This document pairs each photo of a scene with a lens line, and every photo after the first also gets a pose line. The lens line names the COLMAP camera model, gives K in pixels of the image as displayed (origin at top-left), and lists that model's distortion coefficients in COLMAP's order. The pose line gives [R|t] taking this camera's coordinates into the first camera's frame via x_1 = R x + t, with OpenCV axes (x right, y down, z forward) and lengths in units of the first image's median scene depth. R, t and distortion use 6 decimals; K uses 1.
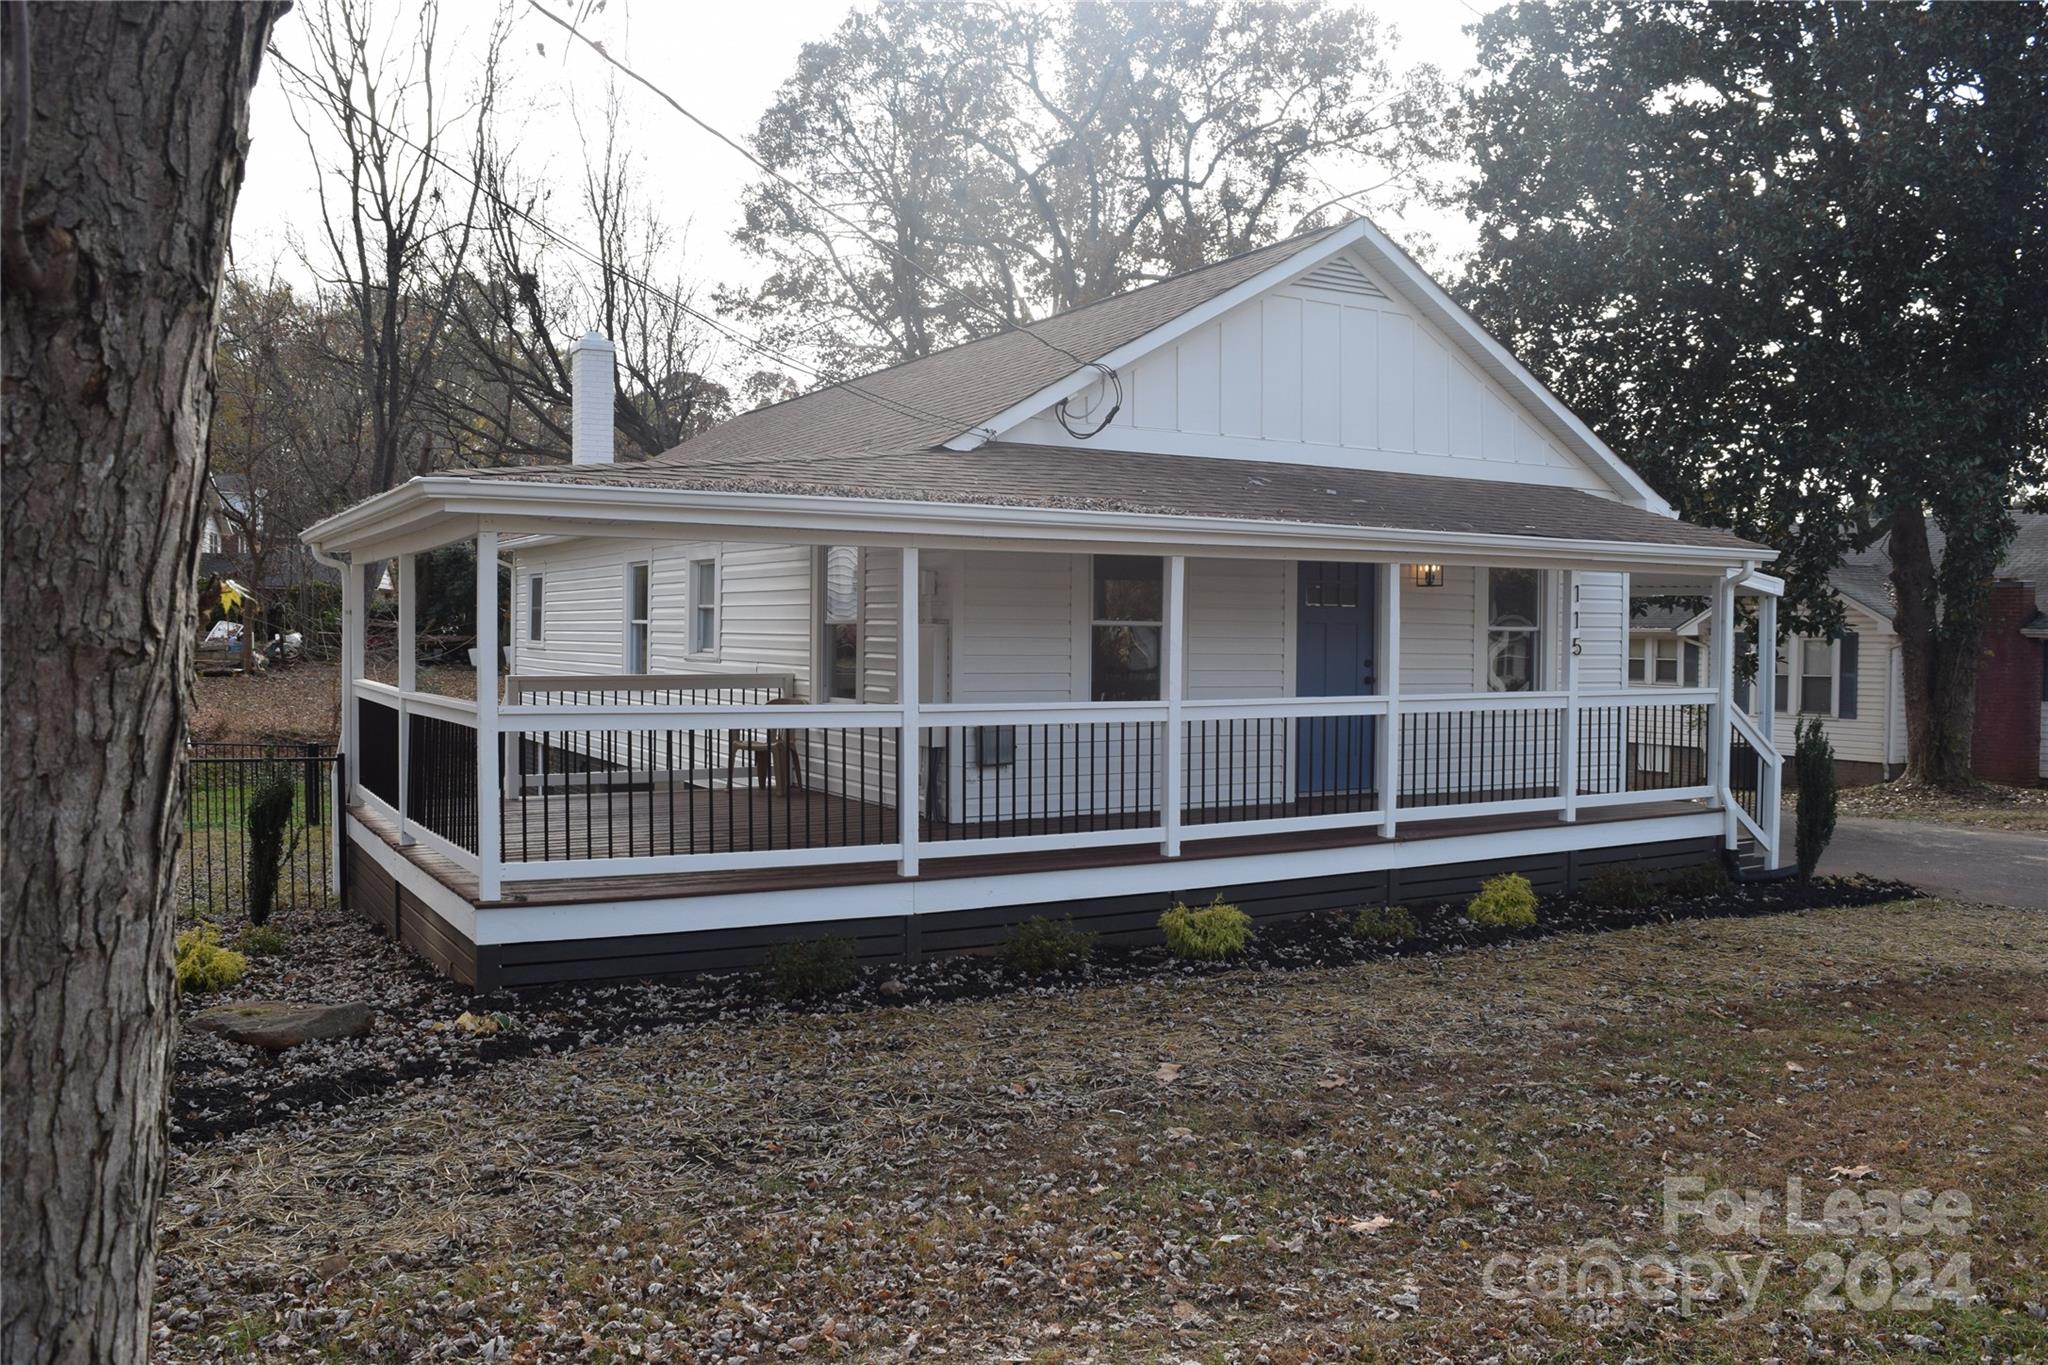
lens RADIAL K [[1608.1, 0, 1012.1], [0, 1608.1, 674.1], [0, 0, 1]] dist [-0.095968, 0.024022]
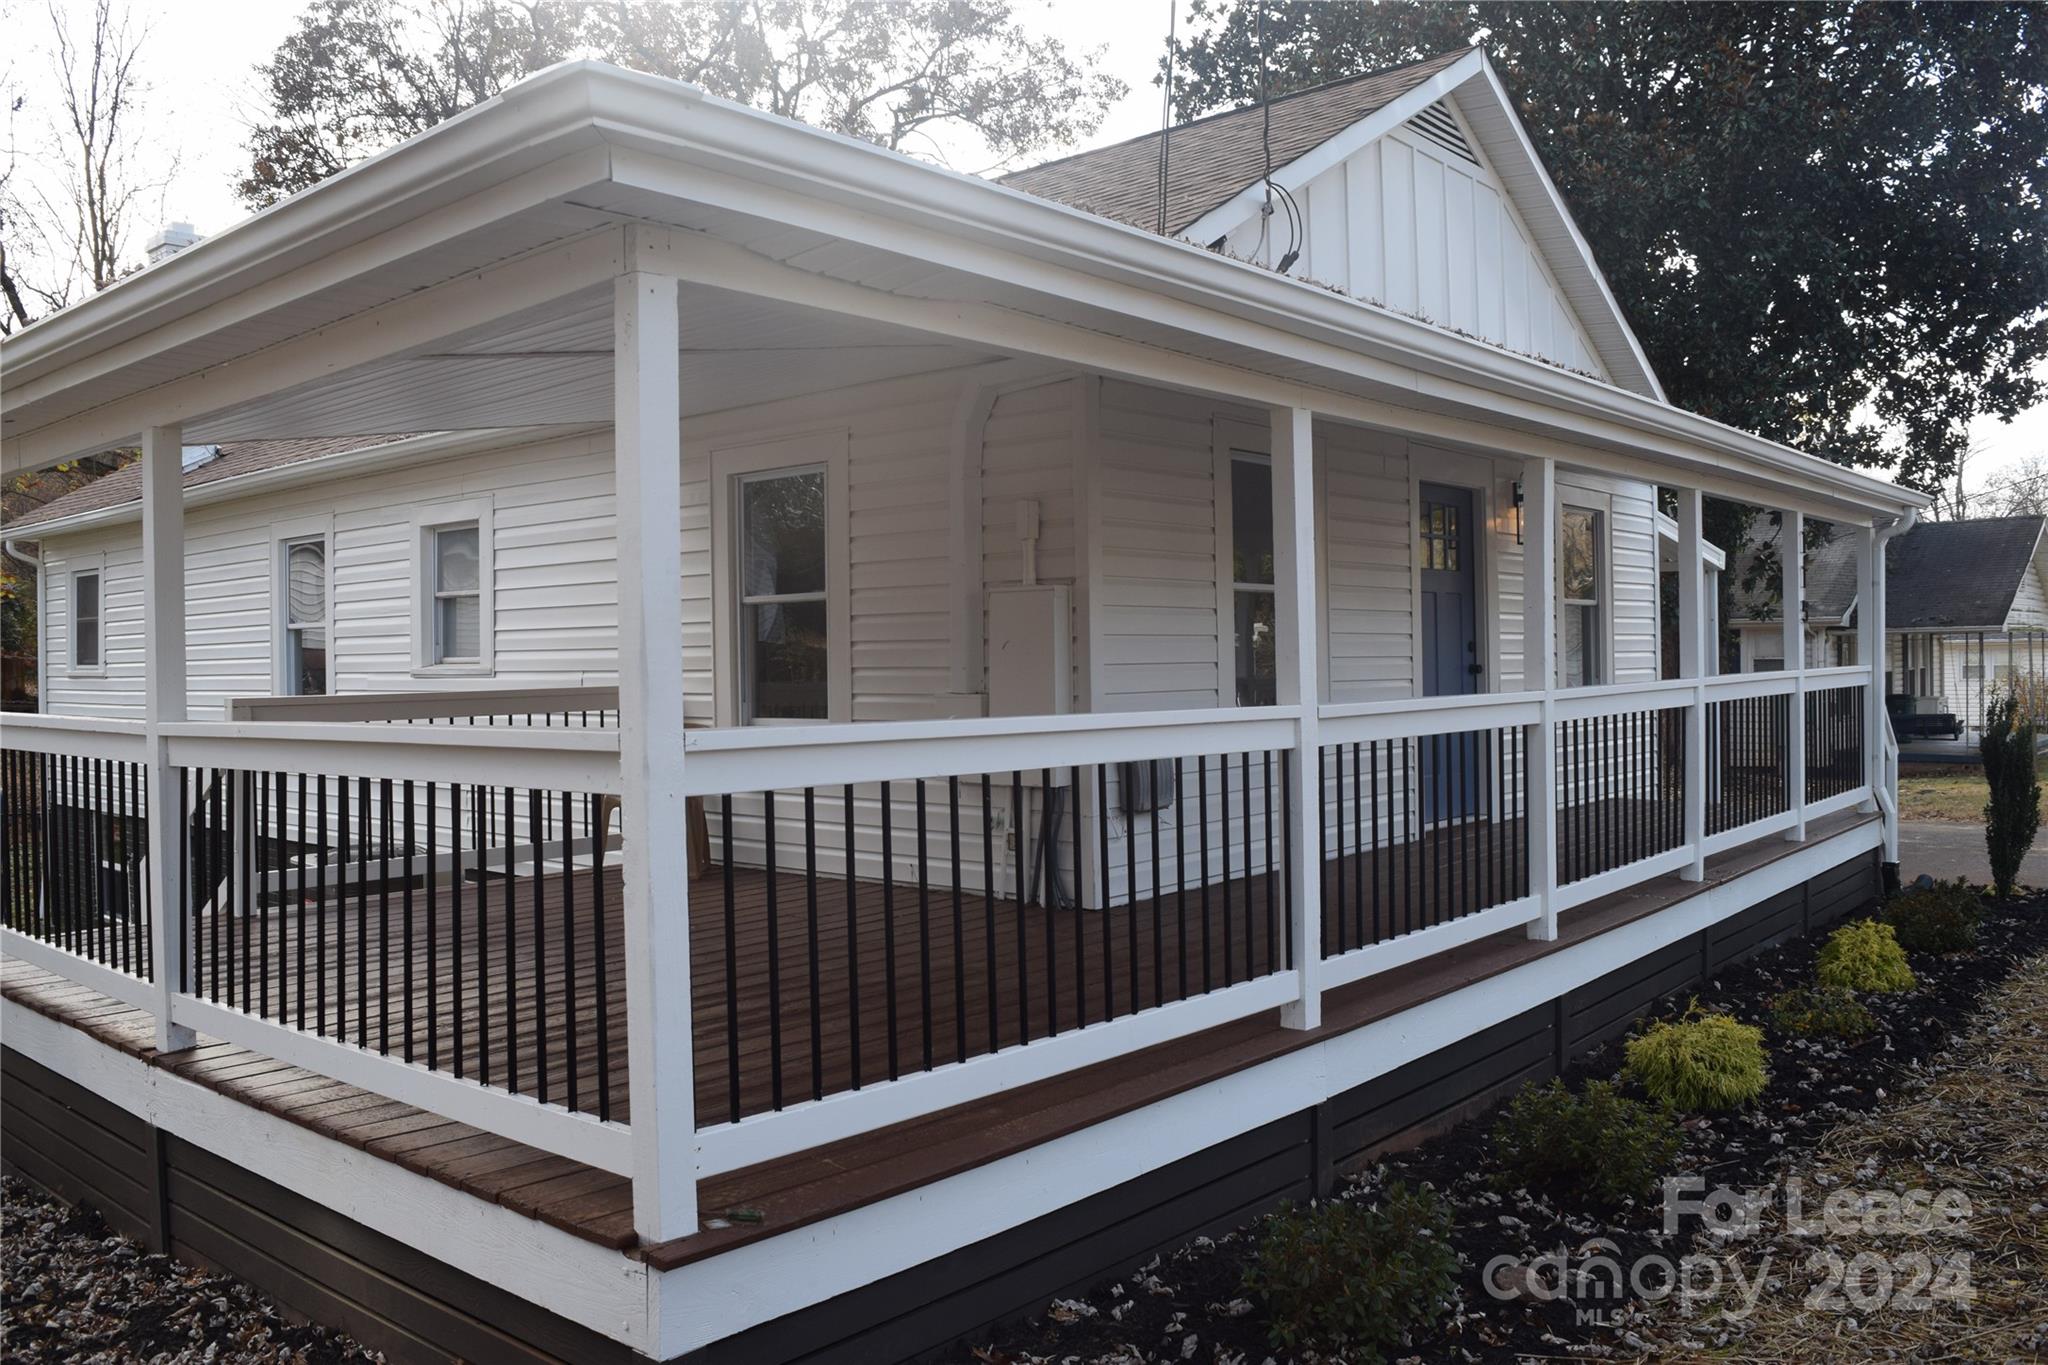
lens RADIAL K [[1608.1, 0, 1012.1], [0, 1608.1, 674.1], [0, 0, 1]] dist [-0.095968, 0.024022]
pose [[0.945989, -0.027751, 0.323008, -0.288576], [0.033614, 0.999356, -0.012584, 0.010749], [-0.322451, 0.022762, 0.946312, 0.473747]]
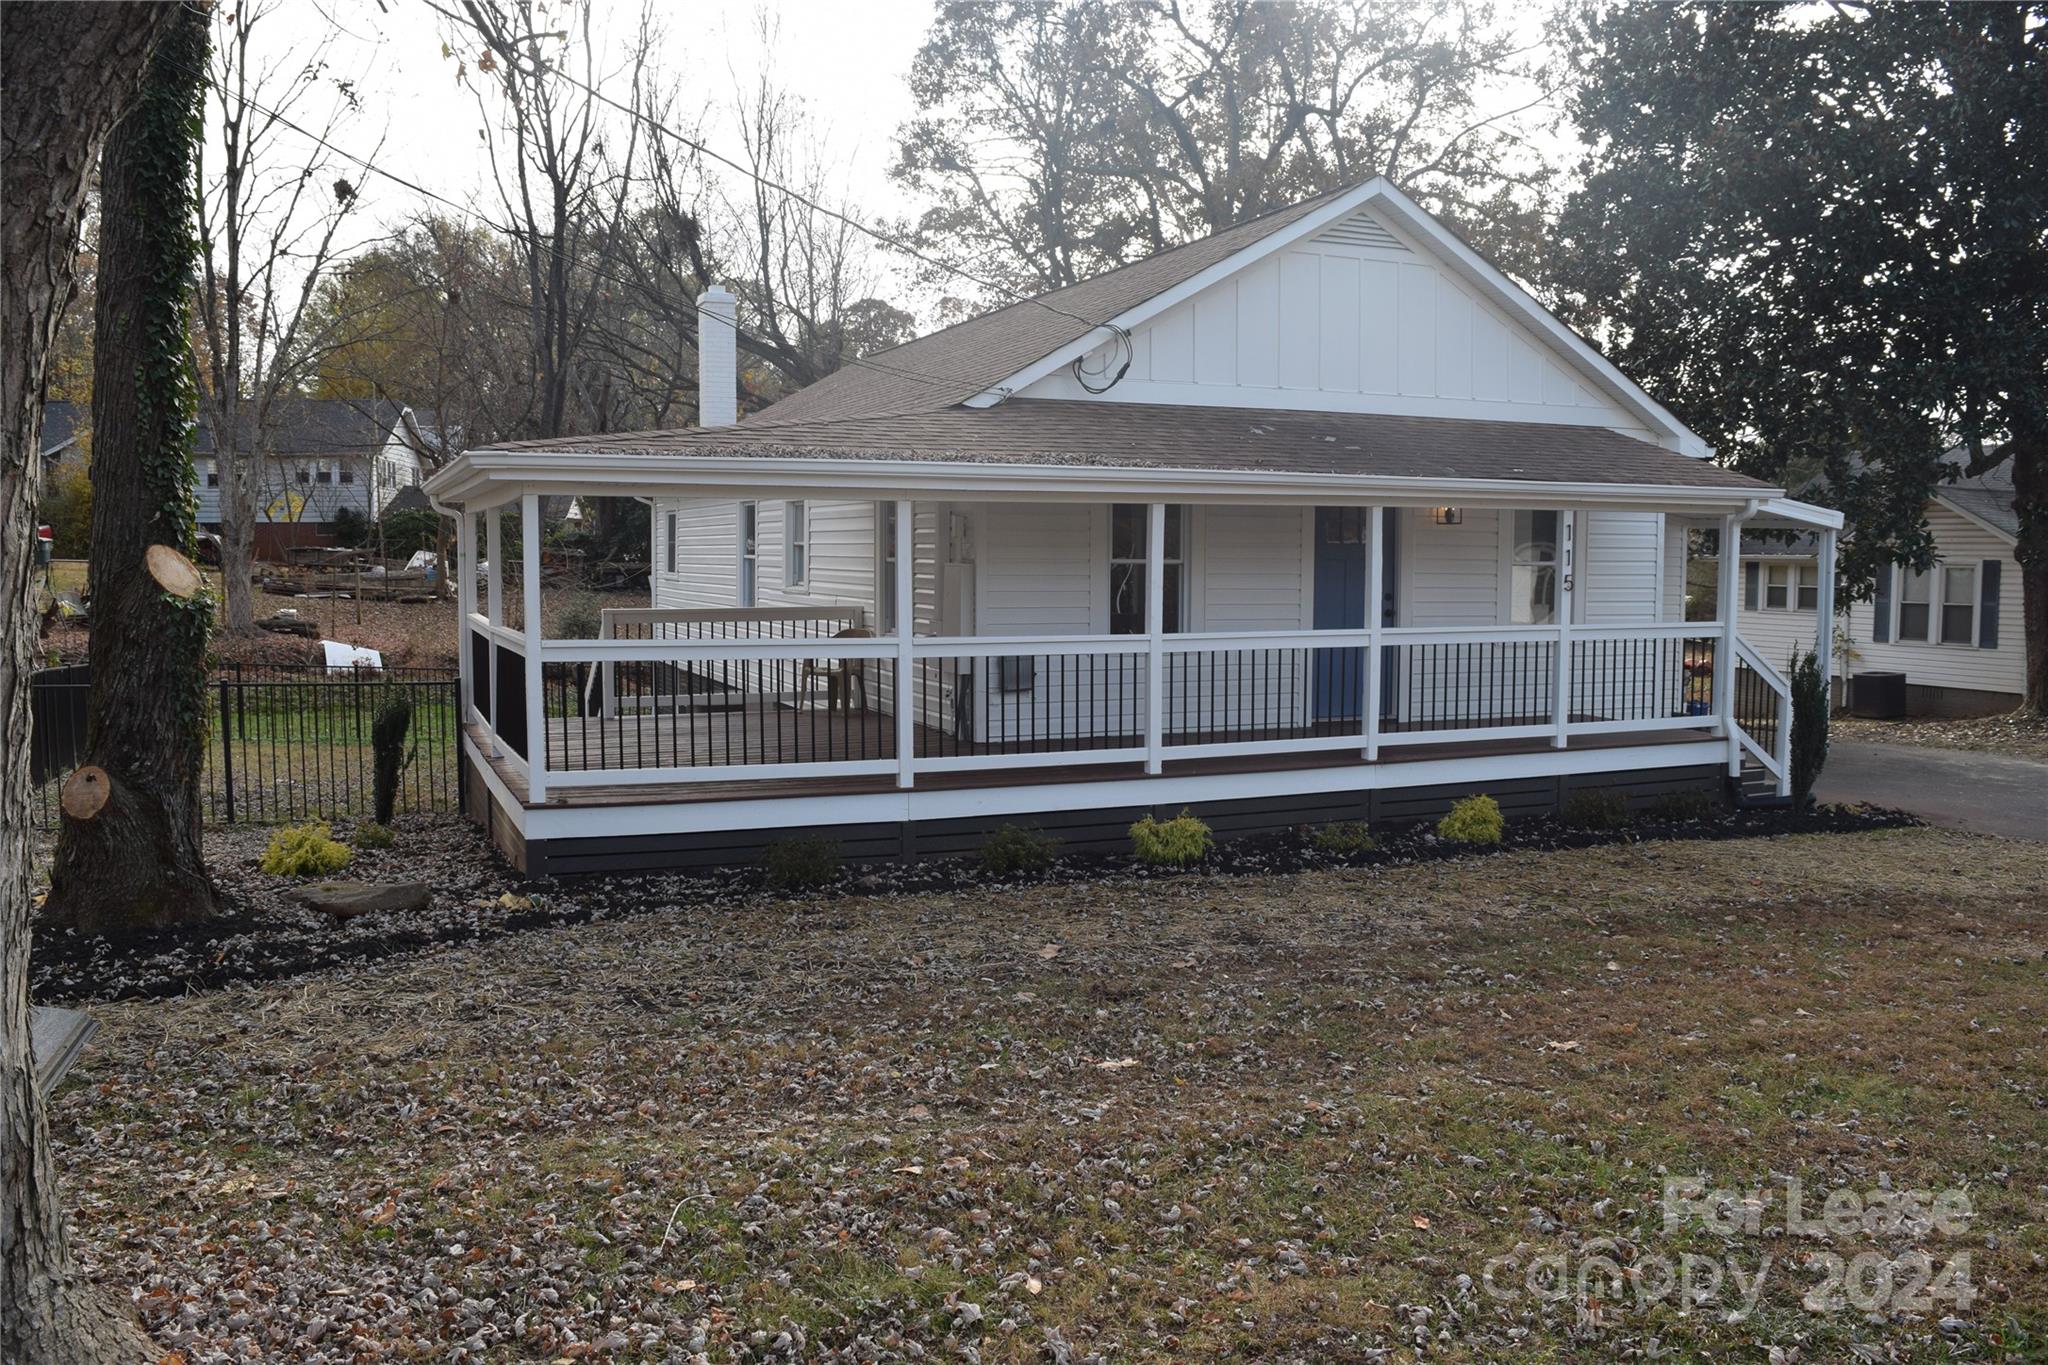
lens RADIAL K [[1608.1, 0, 1012.1], [0, 1608.1, 674.1], [0, 0, 1]] dist [-0.095968, 0.024022]
pose [[0.992599, 0.004958, -0.121333, 0.134489], [0.000944, 0.998821, 0.048542, -0.009696], [0.121431, -0.048297, 0.991424, -0.112243]]
